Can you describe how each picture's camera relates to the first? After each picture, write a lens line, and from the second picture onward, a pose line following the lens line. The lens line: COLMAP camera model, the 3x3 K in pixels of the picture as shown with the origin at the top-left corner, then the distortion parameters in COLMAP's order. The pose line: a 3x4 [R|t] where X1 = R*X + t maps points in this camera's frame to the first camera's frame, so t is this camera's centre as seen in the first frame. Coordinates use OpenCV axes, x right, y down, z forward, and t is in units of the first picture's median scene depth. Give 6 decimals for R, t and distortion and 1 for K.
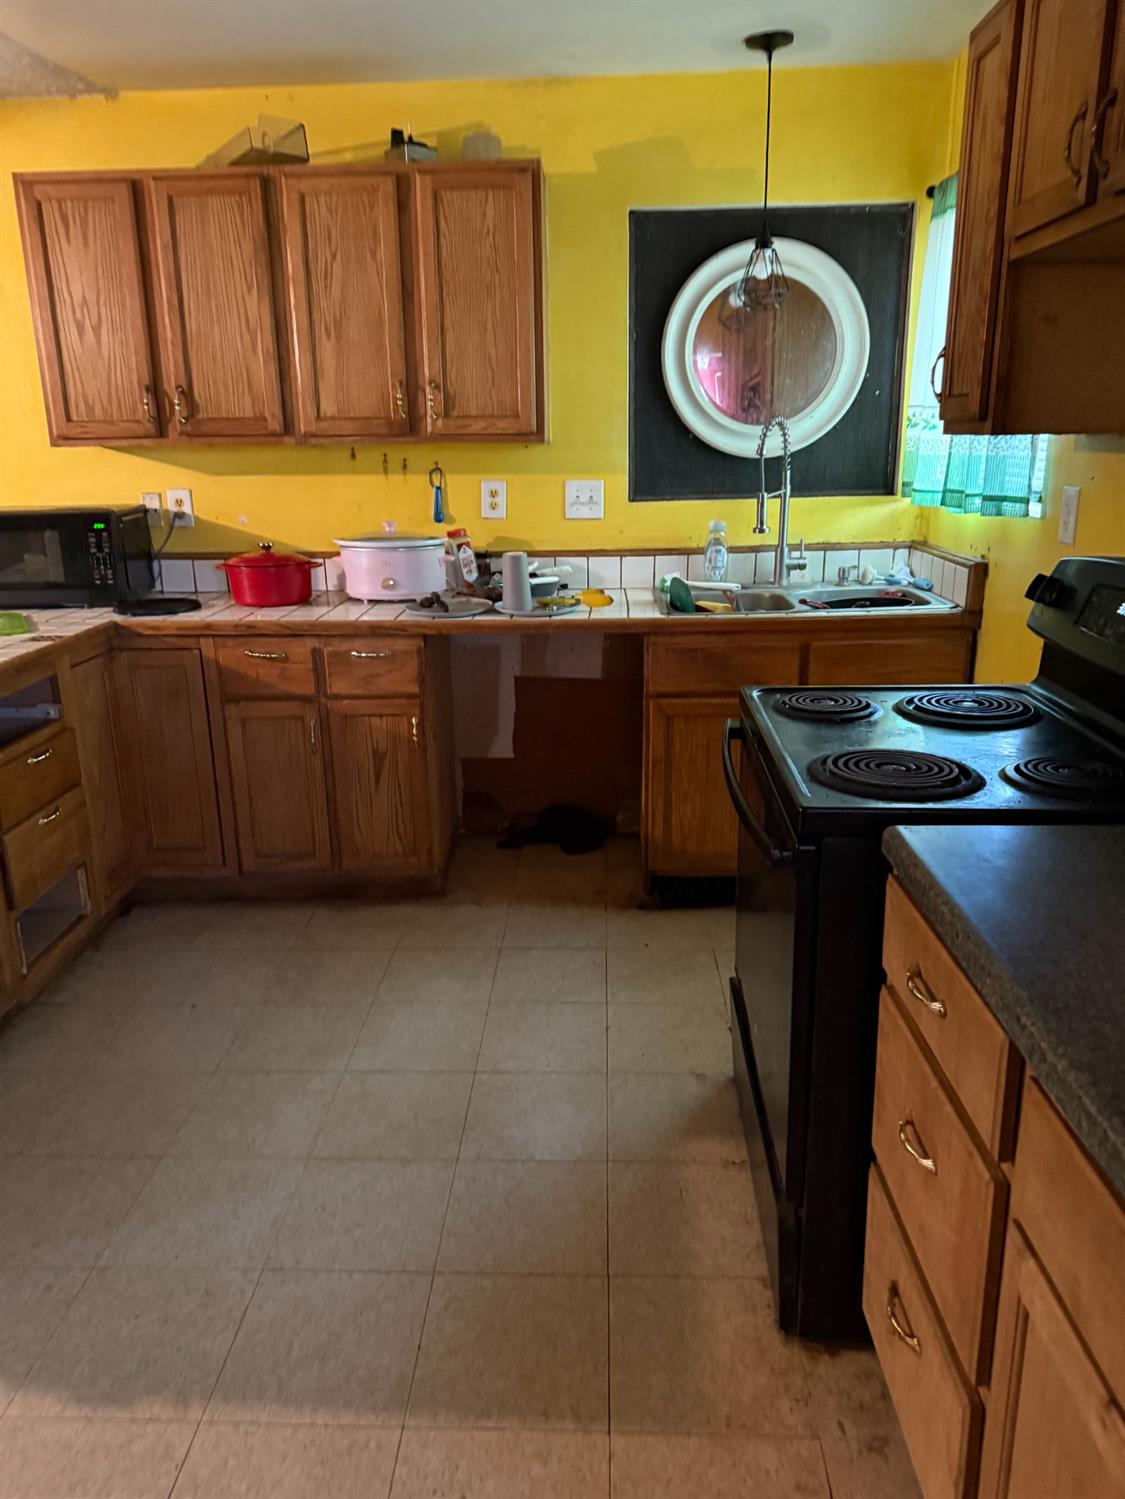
lens RADIAL K [[1062.5, 0, 562.5], [0, 1062.5, 749.5], [0, 0, 1]] dist [0.094373, -0.158966]
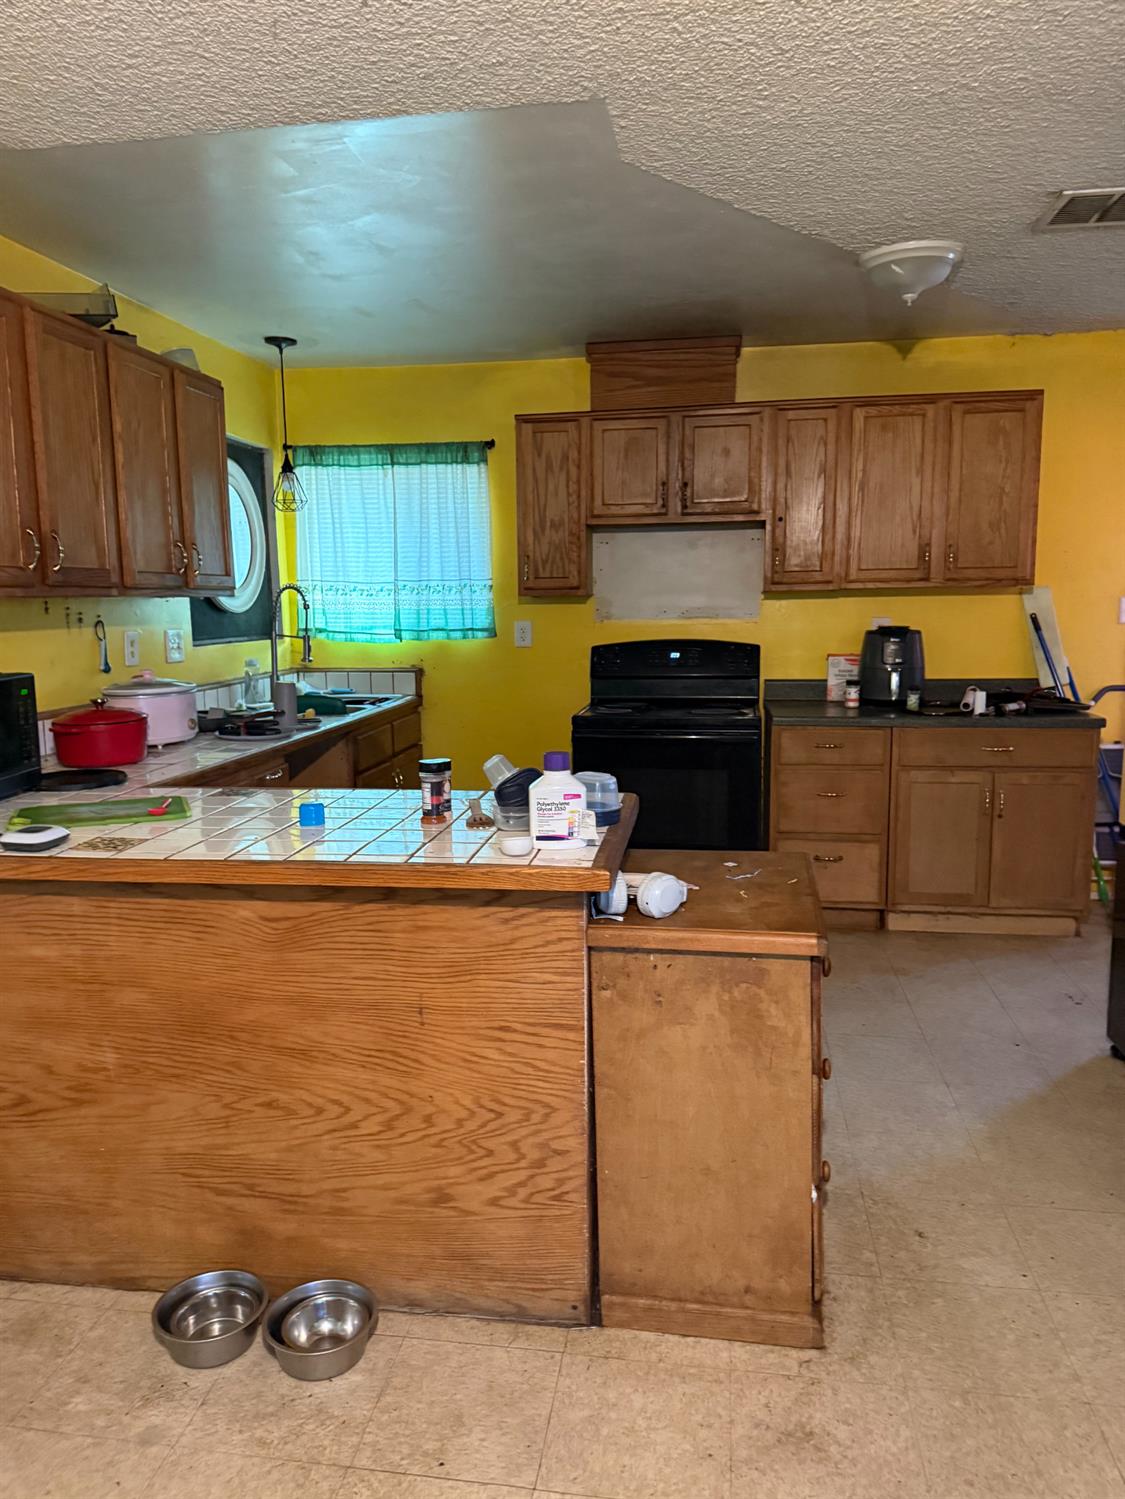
lens RADIAL K [[1062.5, 0, 562.5], [0, 1062.5, 749.5], [0, 0, 1]] dist [0.094373, -0.158966]
pose [[0.096285, -0.128426, 0.987034, -1.136199], [0.288304, 0.952731, 0.095839, -0.120259], [-0.952686, 0.275338, 0.128760, 0.493433]]
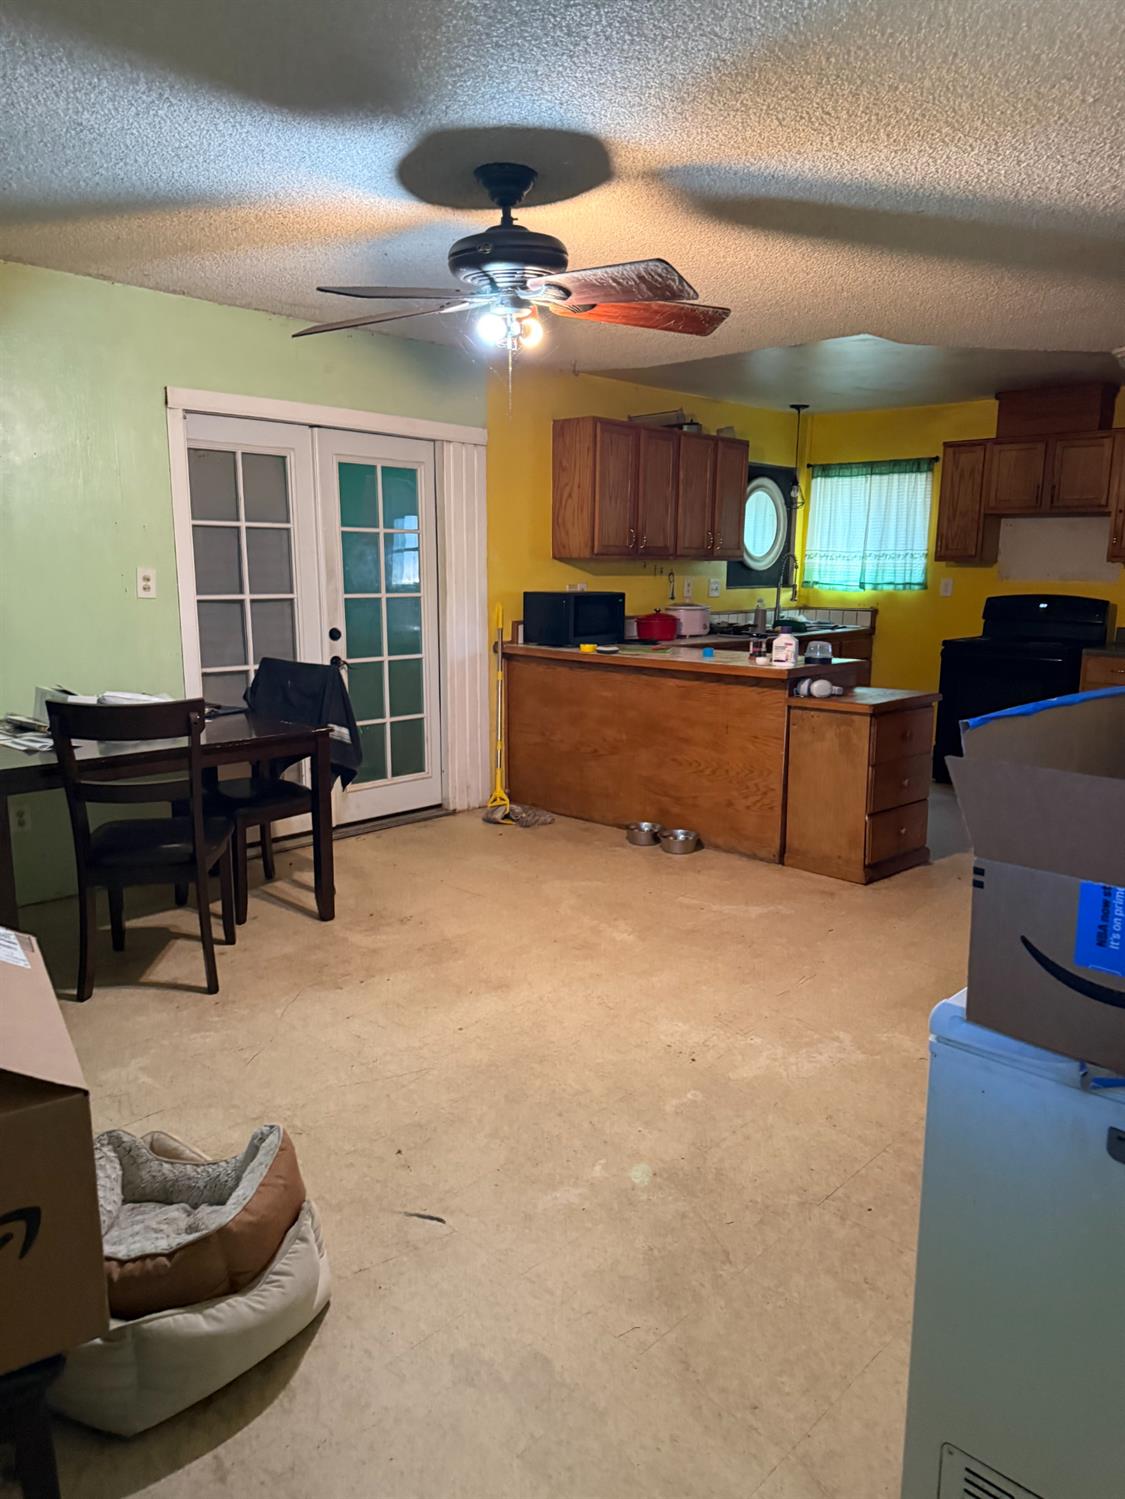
lens RADIAL K [[1062.5, 0, 562.5], [0, 1062.5, 749.5], [0, 0, 1]] dist [0.094373, -0.158966]
pose [[0.646940, -0.114338, 0.753920, -1.837713], [0.197164, 0.980155, -0.020538, 0.063205], [-0.736610, 0.161933, 0.656645, -0.105605]]
